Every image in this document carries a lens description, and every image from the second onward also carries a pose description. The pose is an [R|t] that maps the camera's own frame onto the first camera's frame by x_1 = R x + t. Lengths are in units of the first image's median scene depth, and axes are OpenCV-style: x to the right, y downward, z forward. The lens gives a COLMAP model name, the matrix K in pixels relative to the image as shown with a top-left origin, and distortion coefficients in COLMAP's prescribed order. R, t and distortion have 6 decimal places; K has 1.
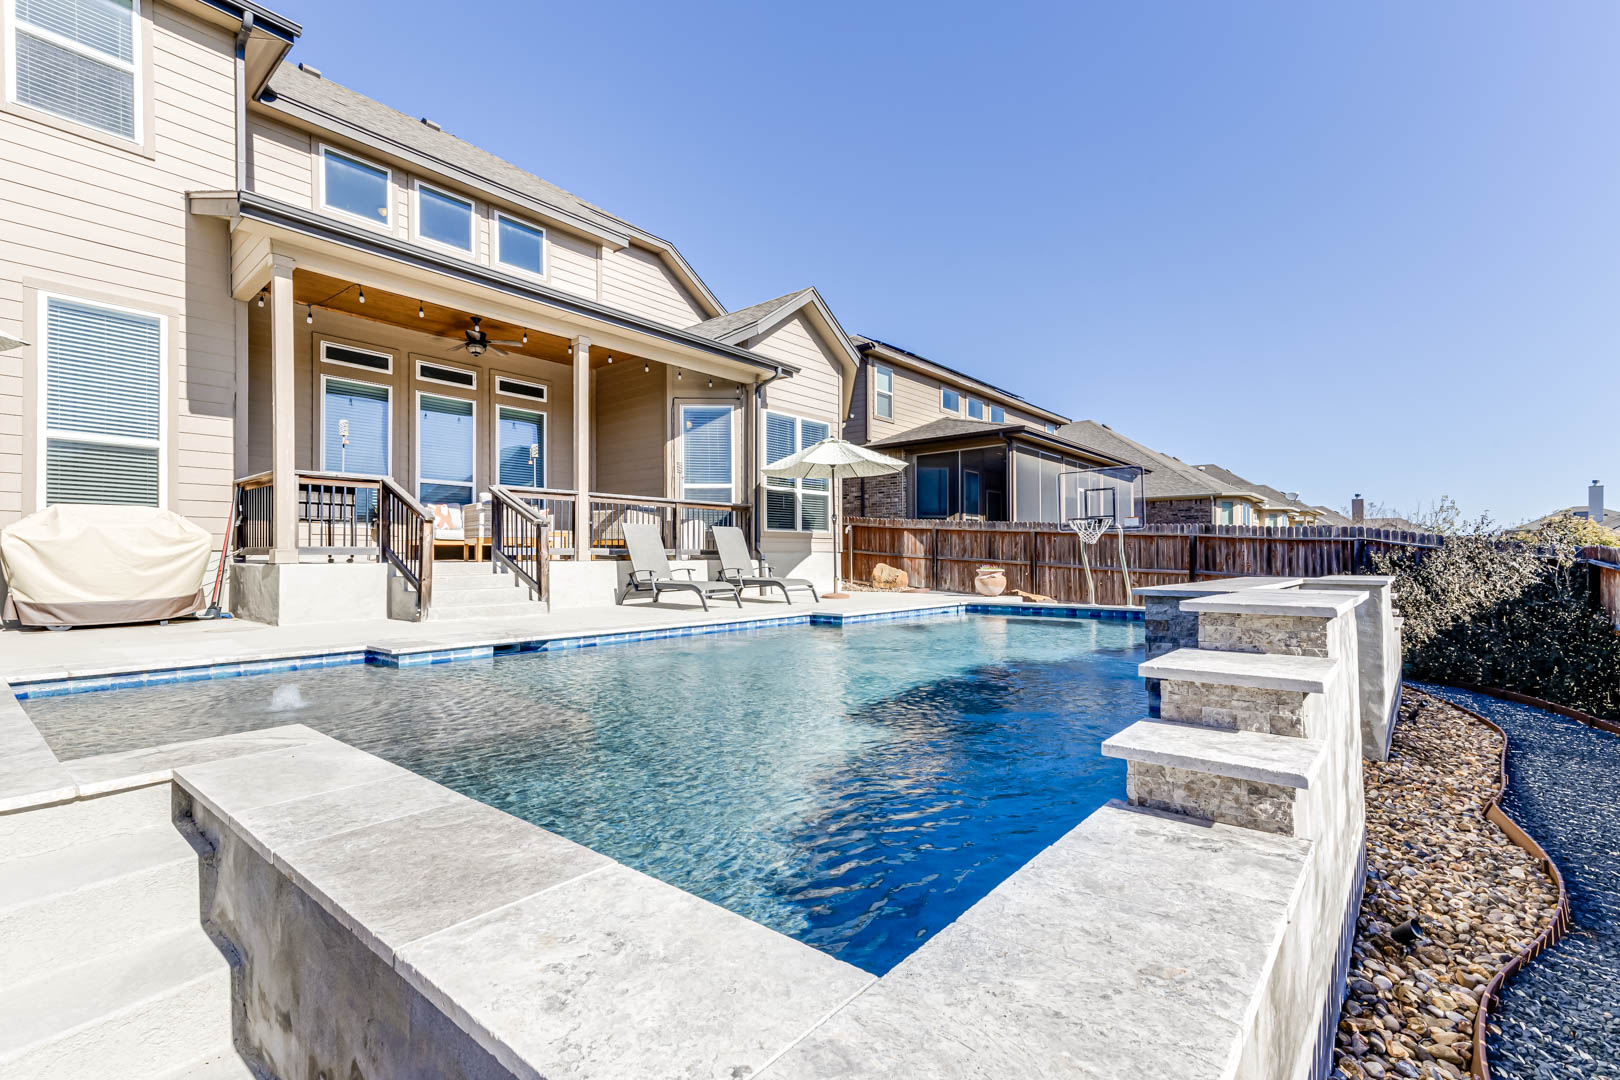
lens RADIAL K [[738.3, 0, 798.0], [0, 738.3, 546.4], [0, 0, 1]] dist [0.033347, -0.001061]
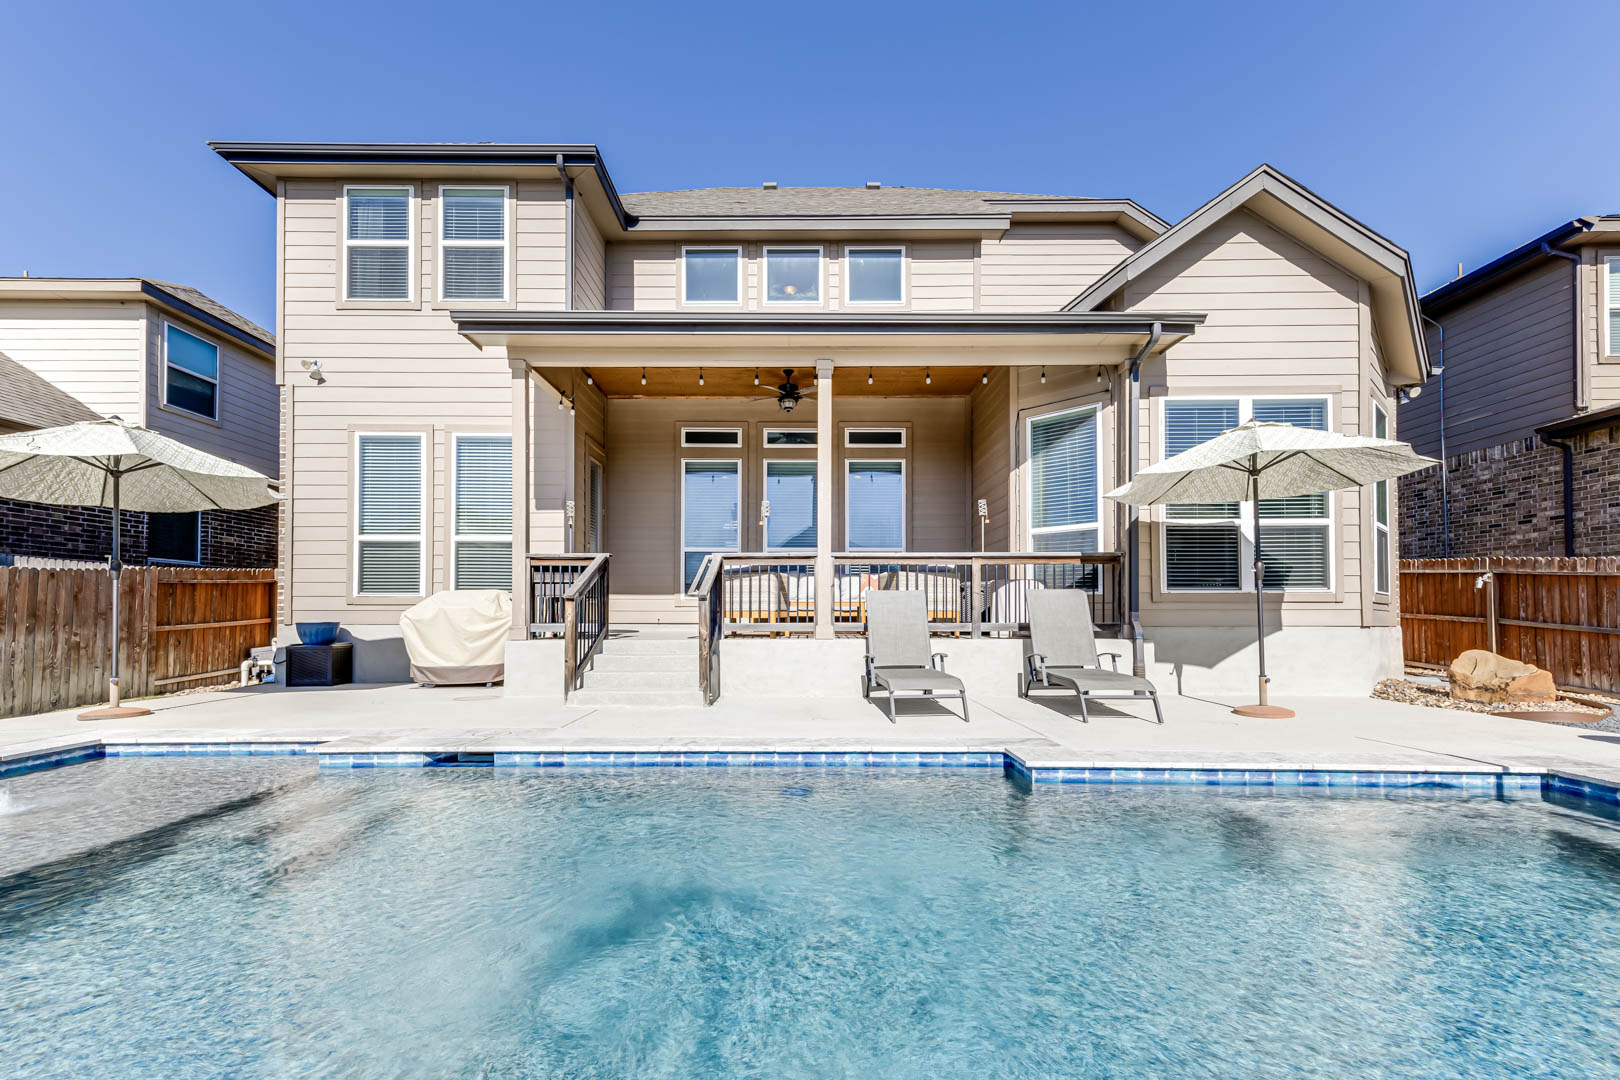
lens RADIAL K [[738.3, 0, 792.9], [0, 738.3, 598.5], [0, 0, 1]] dist [0.033347, -0.001061]
pose [[0.649476, -0.015642, -0.760221, 0.236588], [0.010422, 0.999878, -0.011670, -0.012297], [0.760311, -0.000343, 0.649559, 0.366326]]
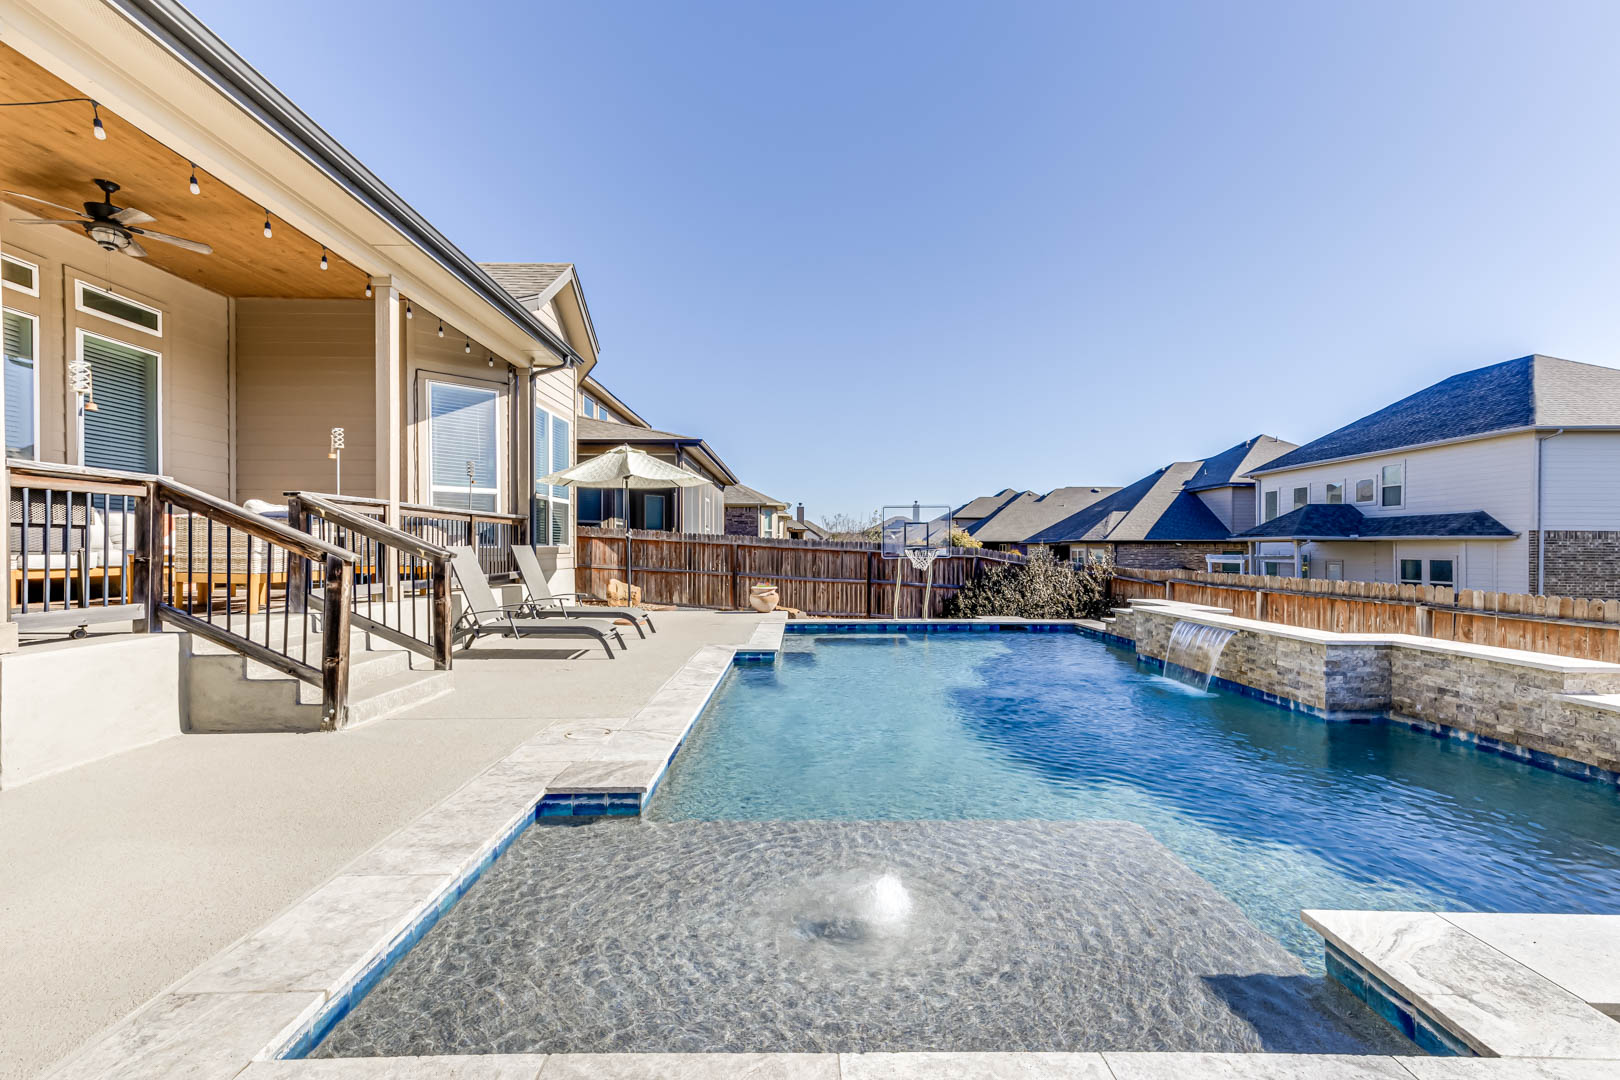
lens RADIAL K [[738.3, 0, 806.0], [0, 738.3, 533.0], [0, 0, 1]] dist [0.033347, -0.001061]
pose [[0.754992, 0.018066, 0.655485, -0.364336], [-0.015995, 0.999830, -0.009134, -0.034706], [-0.655539, -0.003589, 0.755153, 0.173476]]
